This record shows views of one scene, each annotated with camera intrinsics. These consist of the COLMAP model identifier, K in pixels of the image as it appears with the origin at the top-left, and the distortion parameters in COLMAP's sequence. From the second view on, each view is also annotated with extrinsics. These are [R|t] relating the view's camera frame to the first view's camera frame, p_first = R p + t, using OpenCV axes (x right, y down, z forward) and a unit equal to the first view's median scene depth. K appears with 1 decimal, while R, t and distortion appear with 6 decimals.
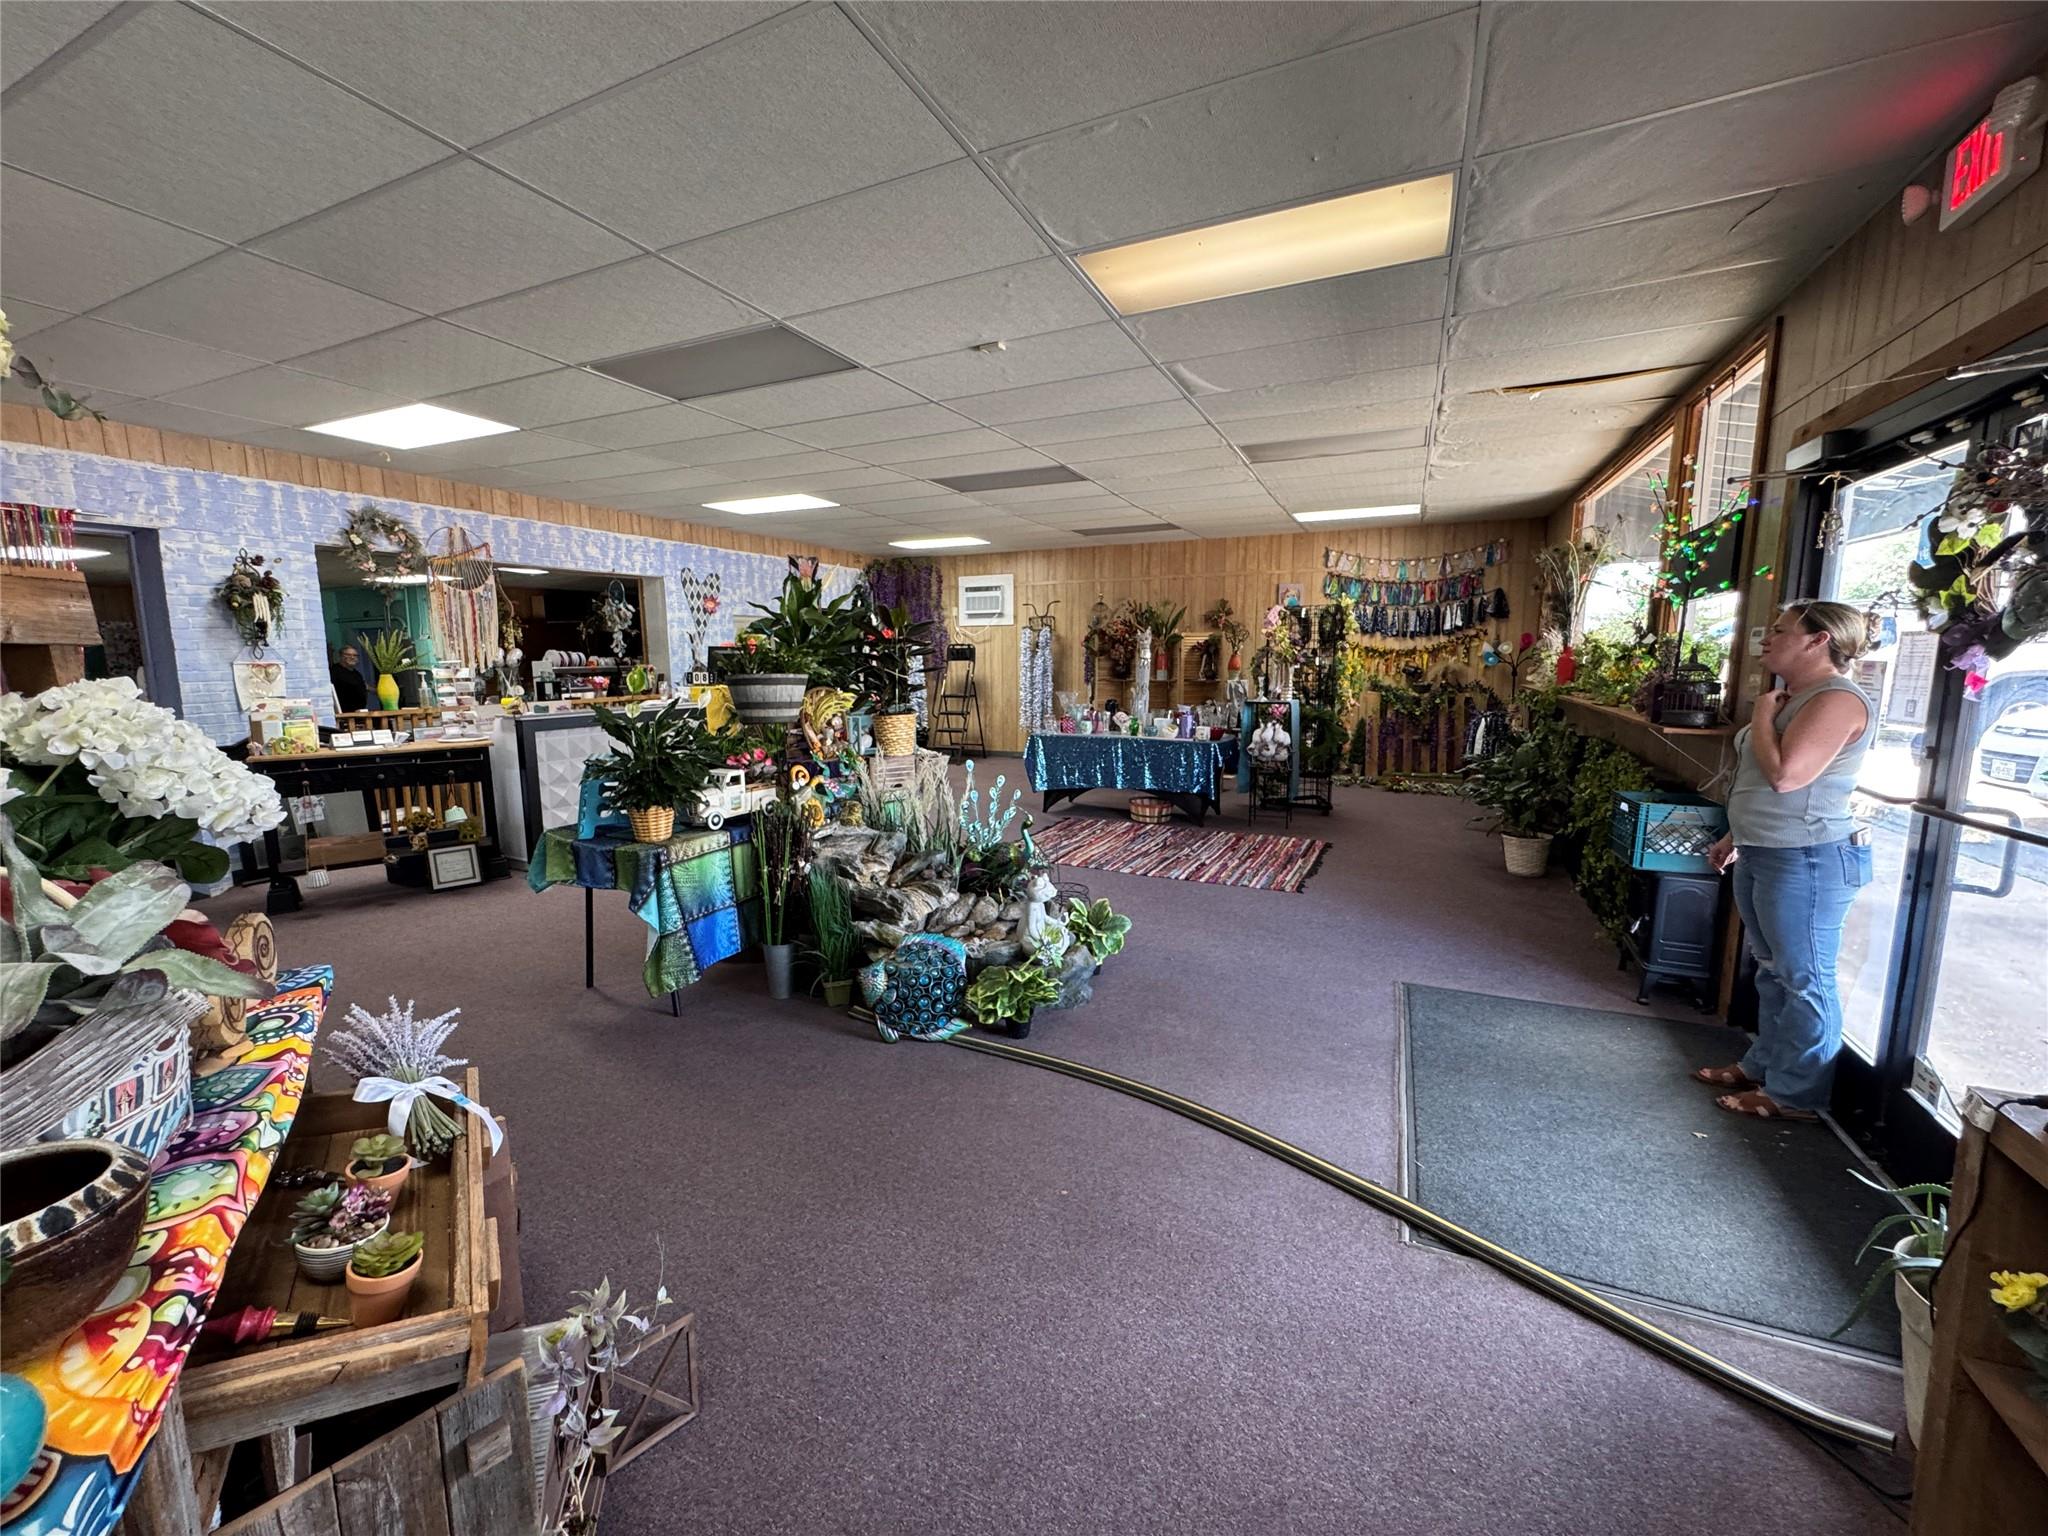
lens RADIAL K [[821.4, 0, 1029.0], [0, 821.4, 767.7], [0, 0, 1]] dist [-0.006931, 0.001461]
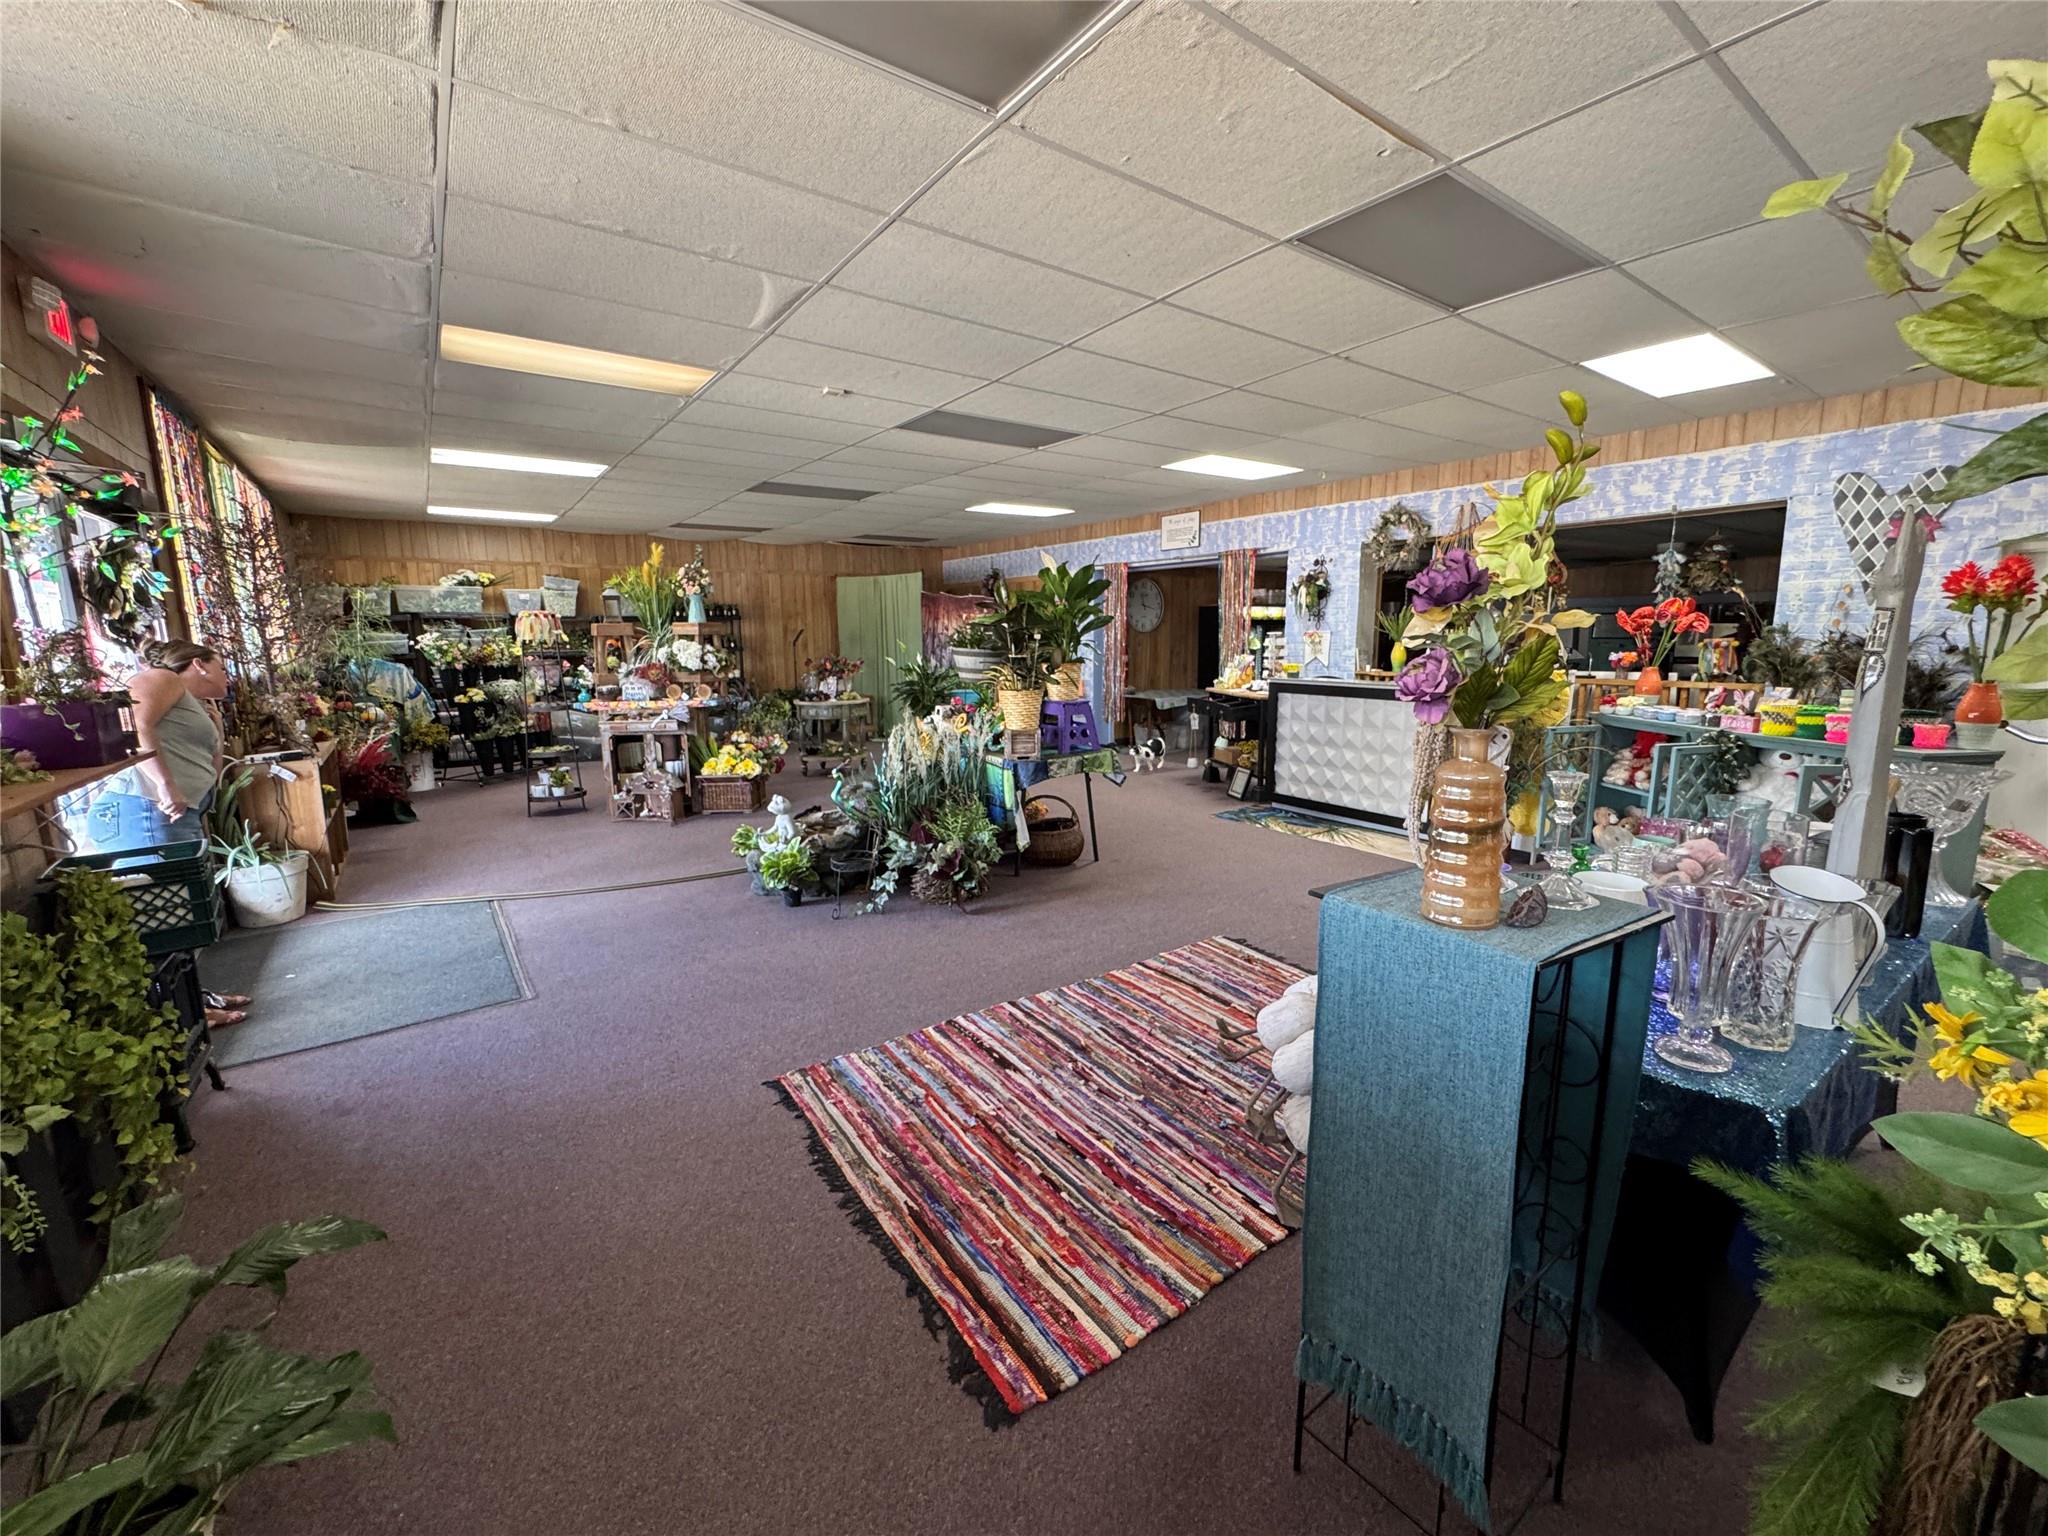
lens RADIAL K [[821.4, 0, 1031.1], [0, 821.4, 766.9], [0, 0, 1]] dist [-0.006931, 0.001461]
pose [[-0.485825, 0.156422, -0.859945, 0.607527], [-0.104074, 0.966504, 0.234601, -0.176138], [0.867838, 0.203473, -0.453273, 1.207950]]
